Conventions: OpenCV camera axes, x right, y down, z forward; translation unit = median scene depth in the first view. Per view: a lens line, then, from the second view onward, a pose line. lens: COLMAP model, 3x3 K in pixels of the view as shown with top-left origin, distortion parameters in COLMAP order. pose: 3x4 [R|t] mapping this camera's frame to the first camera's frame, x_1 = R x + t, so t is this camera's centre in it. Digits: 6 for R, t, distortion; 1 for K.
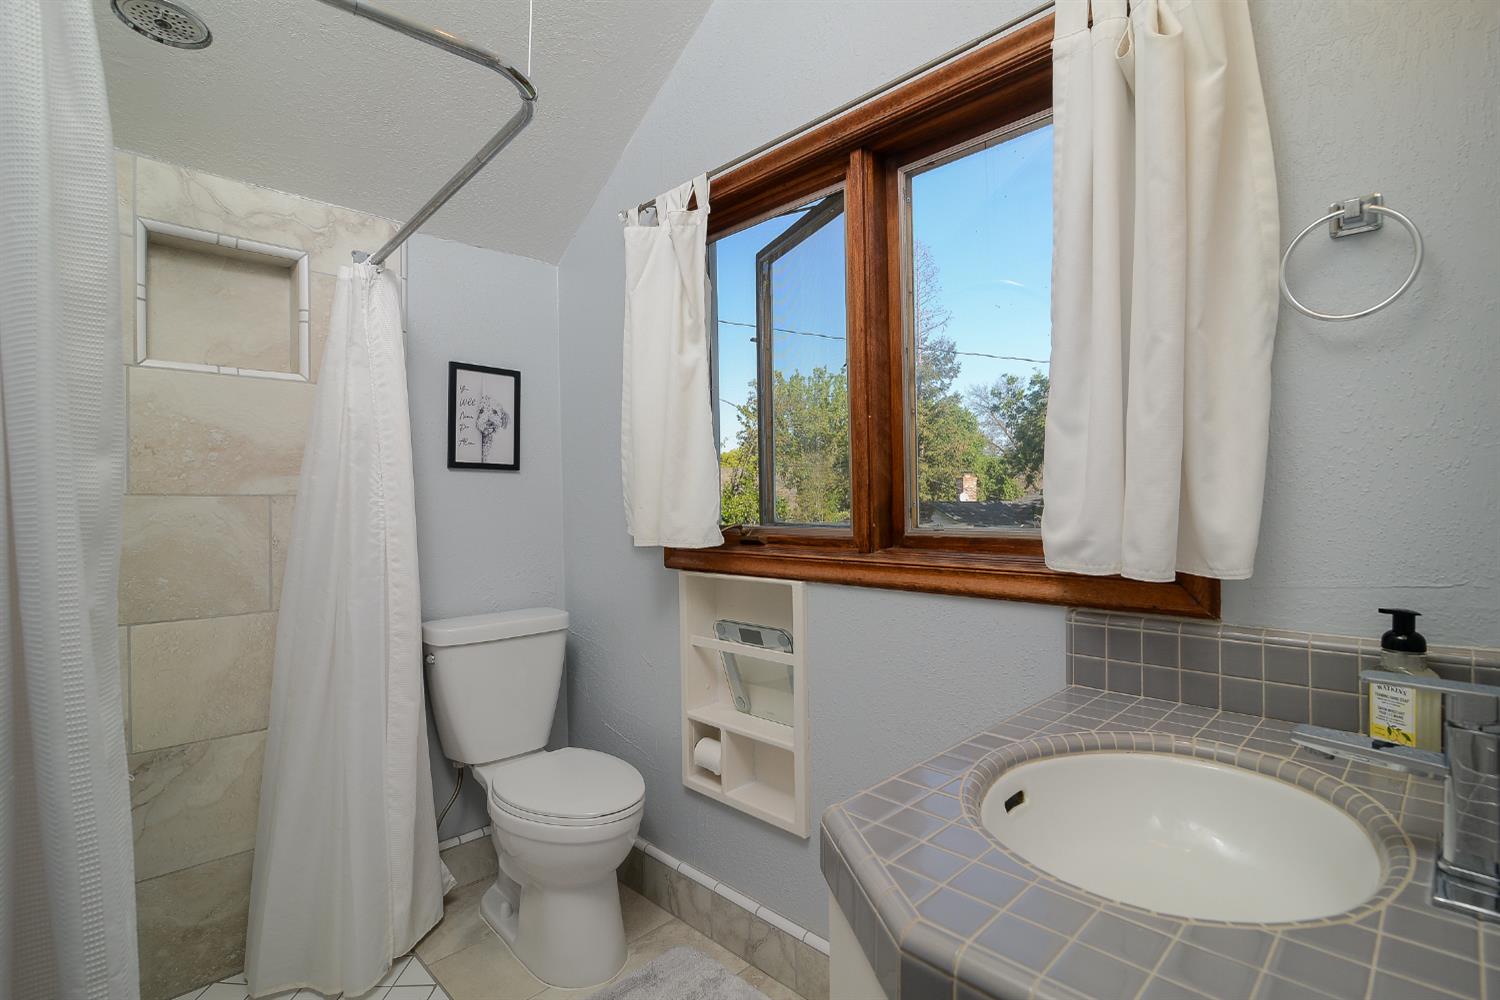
lens RADIAL K [[721.6, 0, 750.0], [0, 721.6, 500.0], [0, 0, 1]] dist [-0.001891, -0.000609]
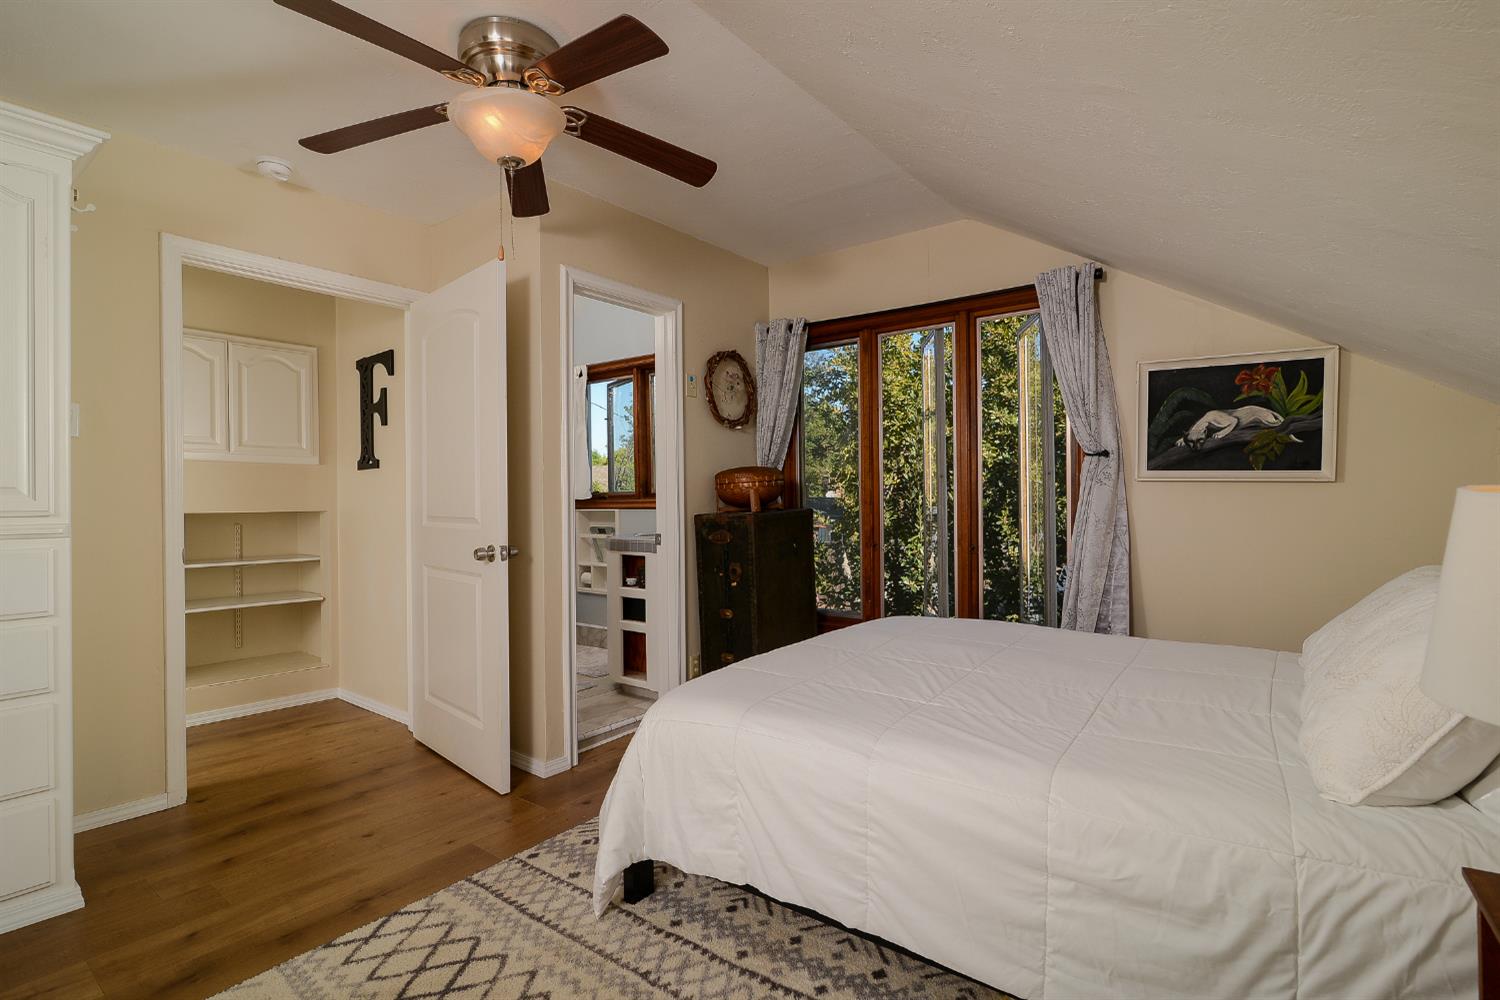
lens RADIAL K [[721.6, 0, 750.0], [0, 721.6, 500.0], [0, 0, 1]] dist [-0.001891, -0.000609]
pose [[0.988574, 0.002135, 0.150721, 0.141936], [-0.002472, 0.999995, 0.002048, 0.059441], [-0.150716, -0.002397, 0.988574, -1.782611]]
